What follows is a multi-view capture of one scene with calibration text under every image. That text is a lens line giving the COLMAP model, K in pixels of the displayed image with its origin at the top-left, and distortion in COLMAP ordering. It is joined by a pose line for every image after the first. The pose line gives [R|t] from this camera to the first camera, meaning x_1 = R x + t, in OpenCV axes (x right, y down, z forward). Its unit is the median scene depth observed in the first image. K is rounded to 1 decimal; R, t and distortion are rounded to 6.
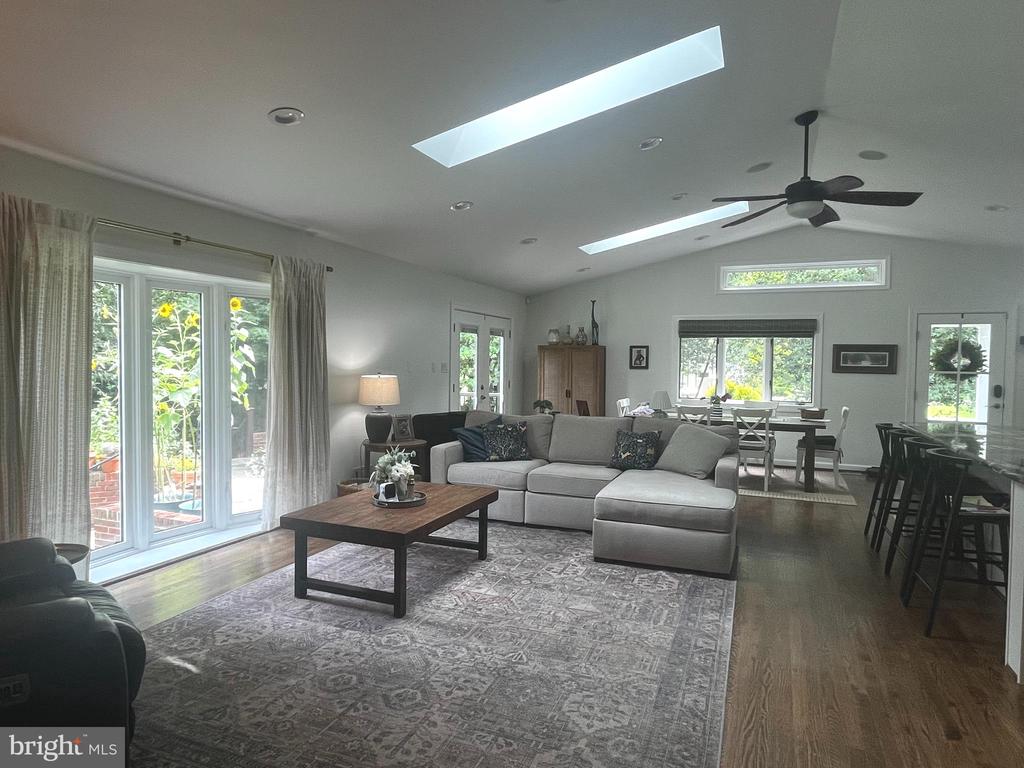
lens RADIAL K [[626.9, 0, 512.4], [0, 626.9, 380.1], [0, 0, 1]] dist [-0.003521, 0.005160]
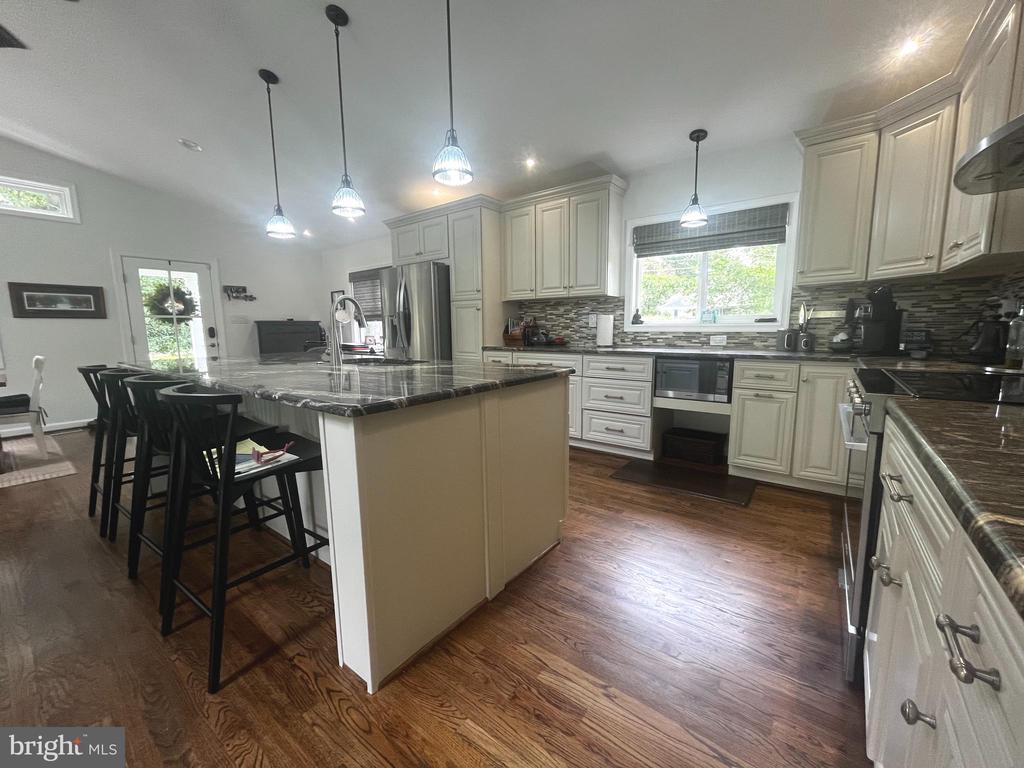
lens RADIAL K [[411.7, 0, 512.0], [0, 411.7, 386.8], [0, 0, 1]] dist [-0.003193, -0.000252]
pose [[0.251442, -0.154361, 0.955484, 0.168994], [0.043568, 0.988005, 0.148149, 0.029750], [-0.966891, 0.004378, 0.255152, 0.267003]]
